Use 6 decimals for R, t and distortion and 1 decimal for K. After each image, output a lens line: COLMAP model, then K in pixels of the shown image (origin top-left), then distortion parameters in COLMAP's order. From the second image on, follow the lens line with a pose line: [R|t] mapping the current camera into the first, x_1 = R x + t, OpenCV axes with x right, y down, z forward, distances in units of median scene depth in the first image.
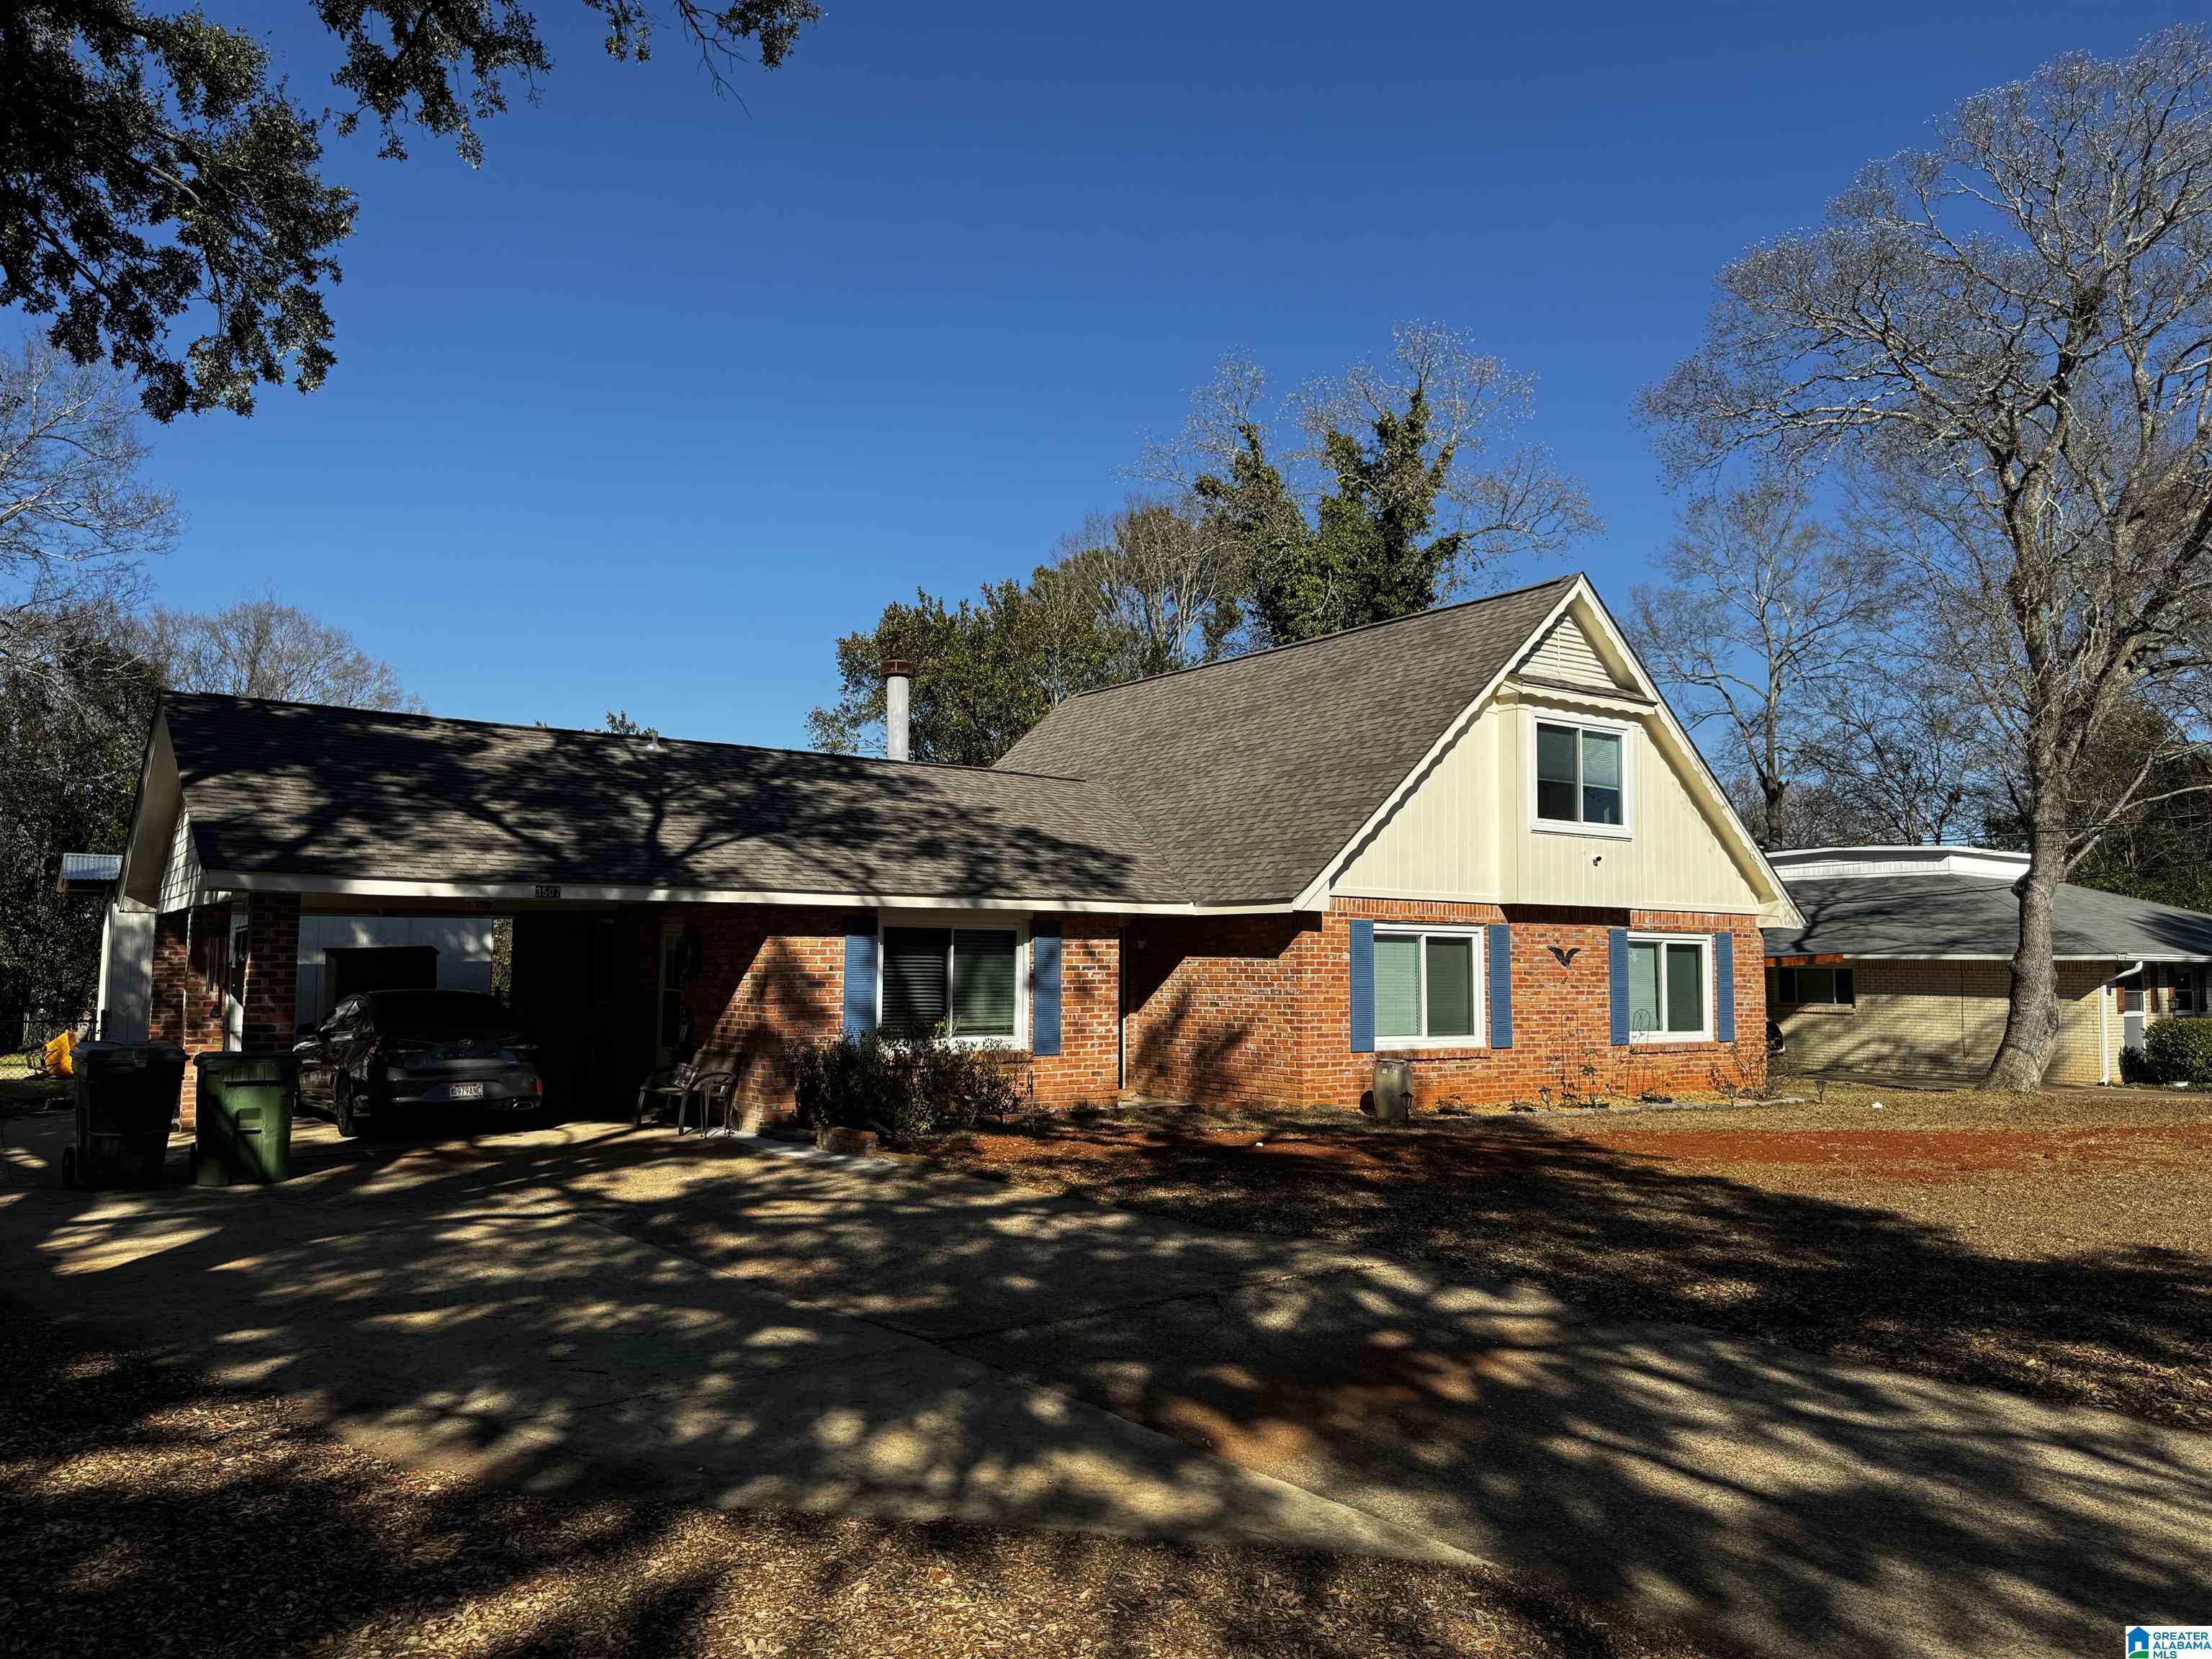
lens RADIAL K [[1548.9, 0, 1106.0], [0, 1548.9, 829.5], [0, 0, 1]] dist [0.123930, -0.129085]
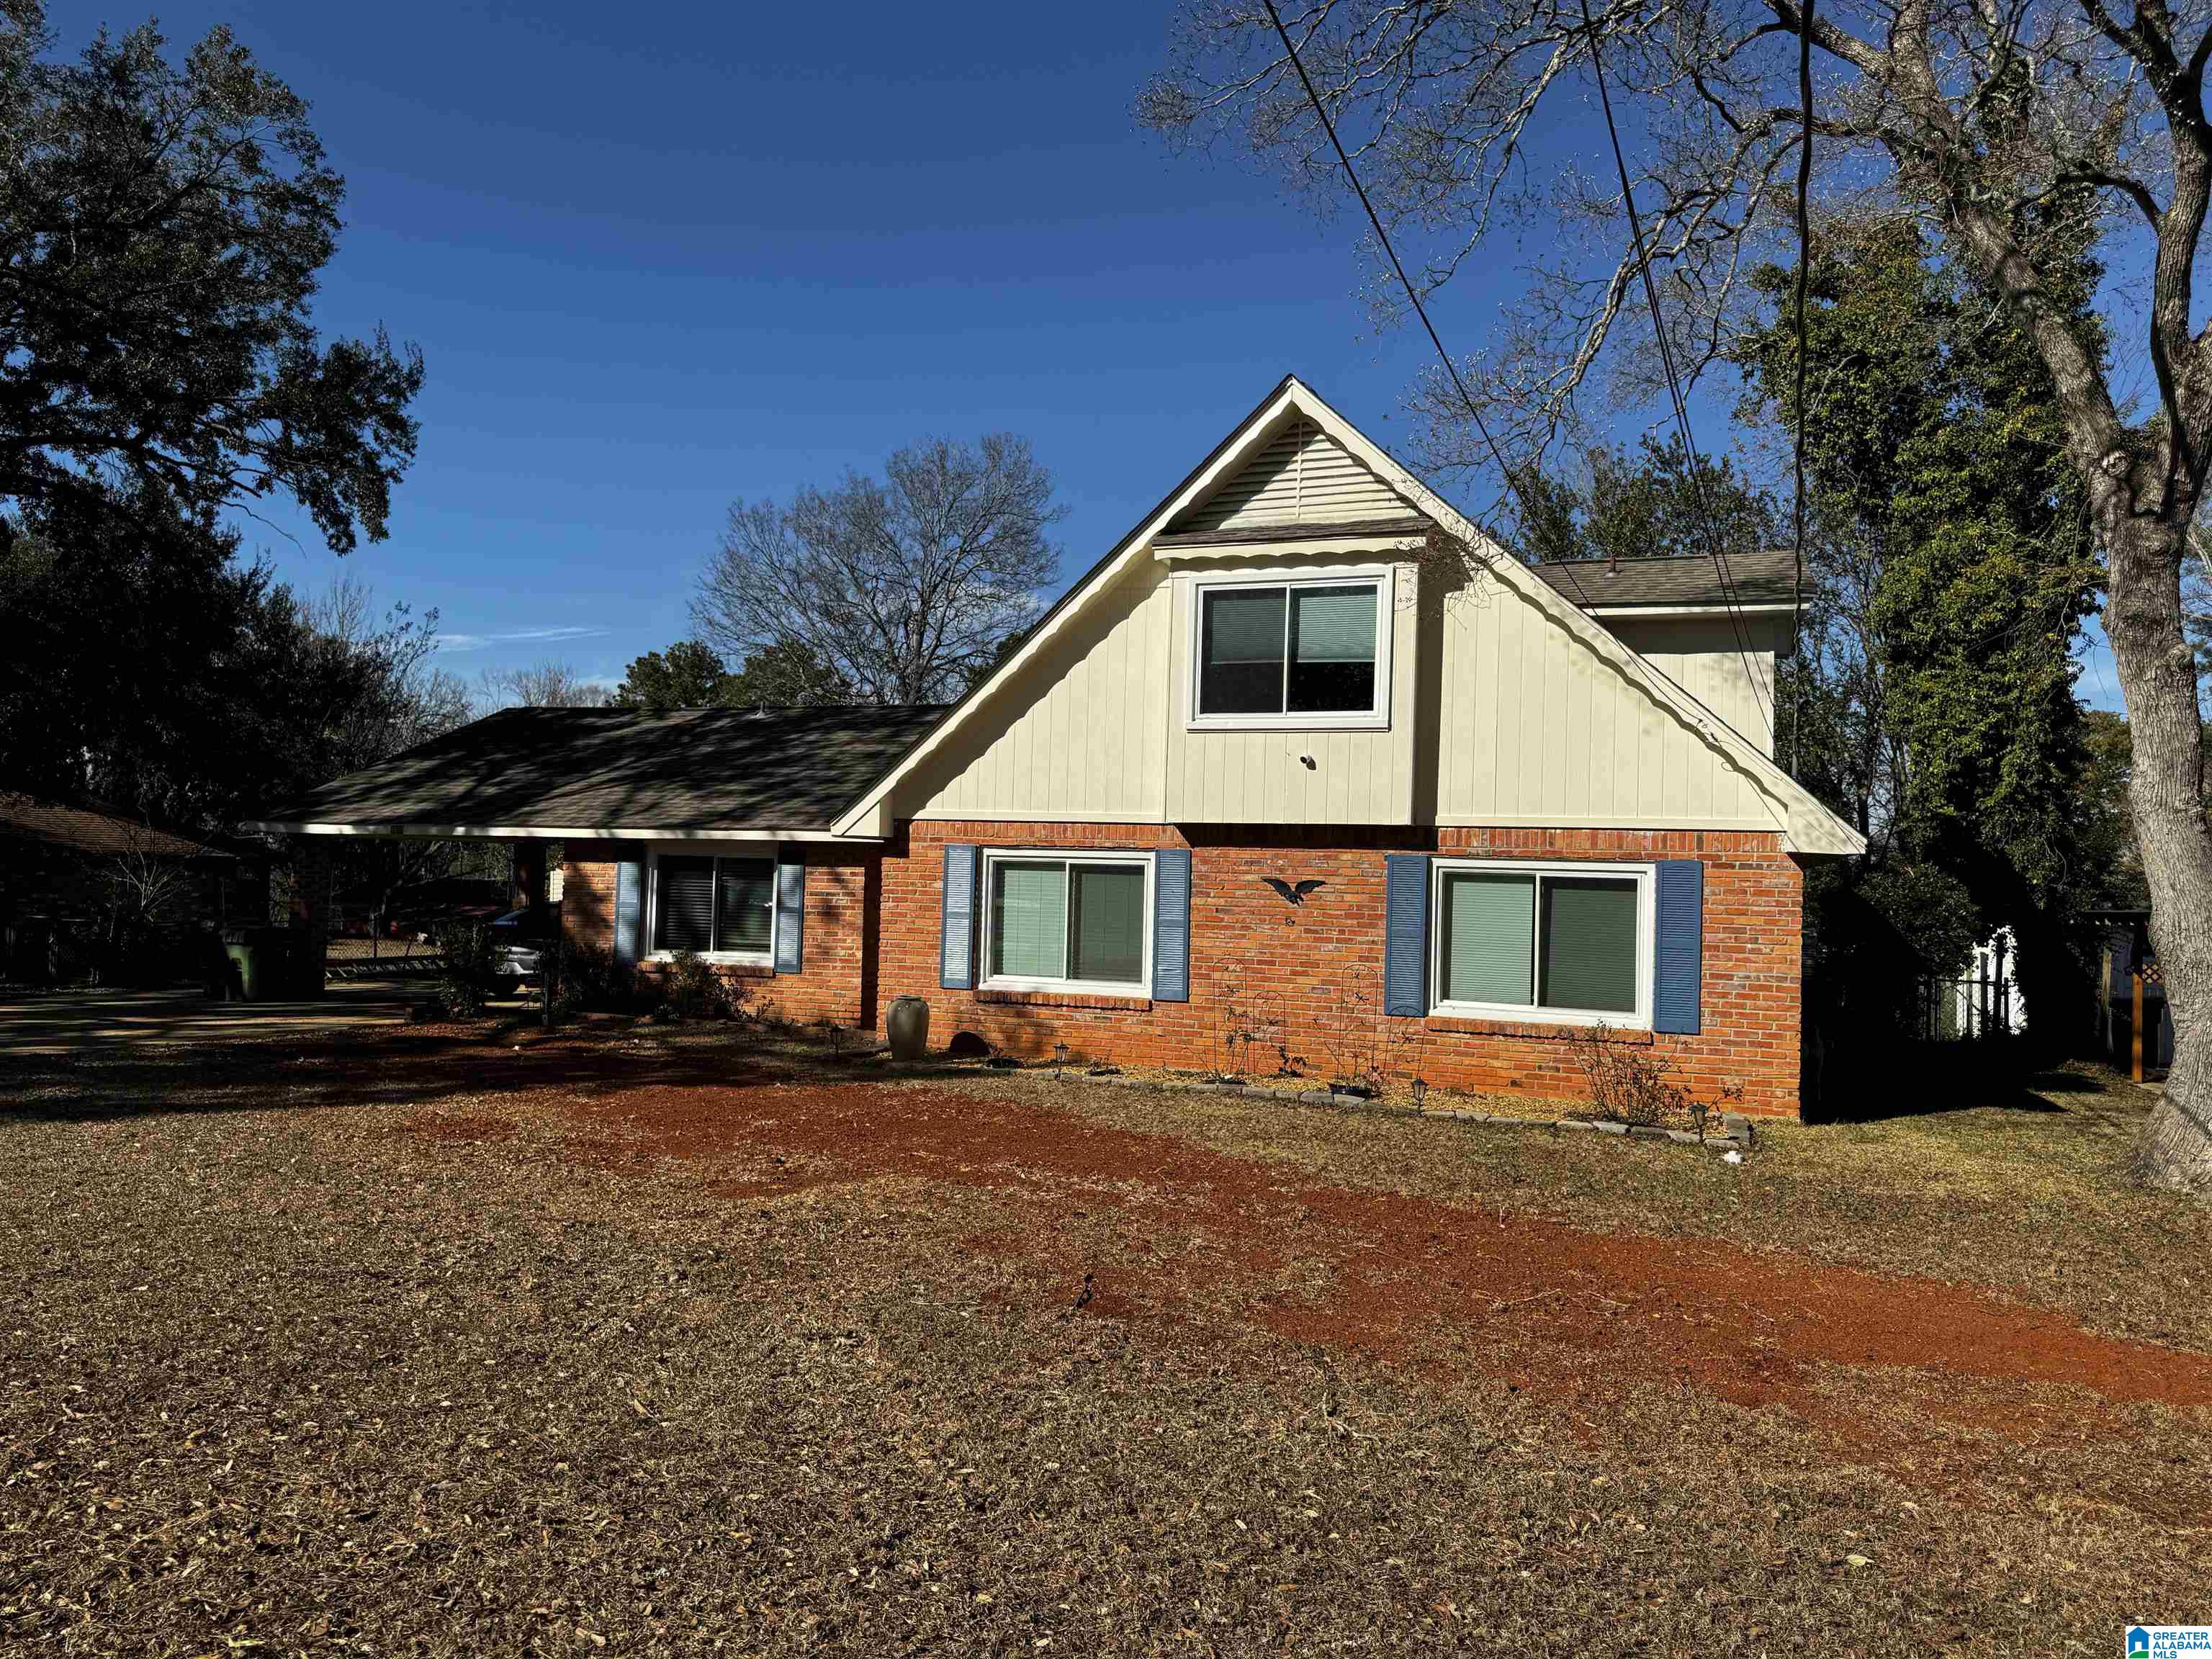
lens RADIAL K [[1548.9, 0, 1106.0], [0, 1548.9, 829.5], [0, 0, 1]] dist [0.123930, -0.129085]
pose [[0.556793, -0.021437, -0.830375, 0.894995], [0.045357, 0.998960, 0.004624, 0.045157], [0.829412, -0.040237, 0.557186, 0.522400]]
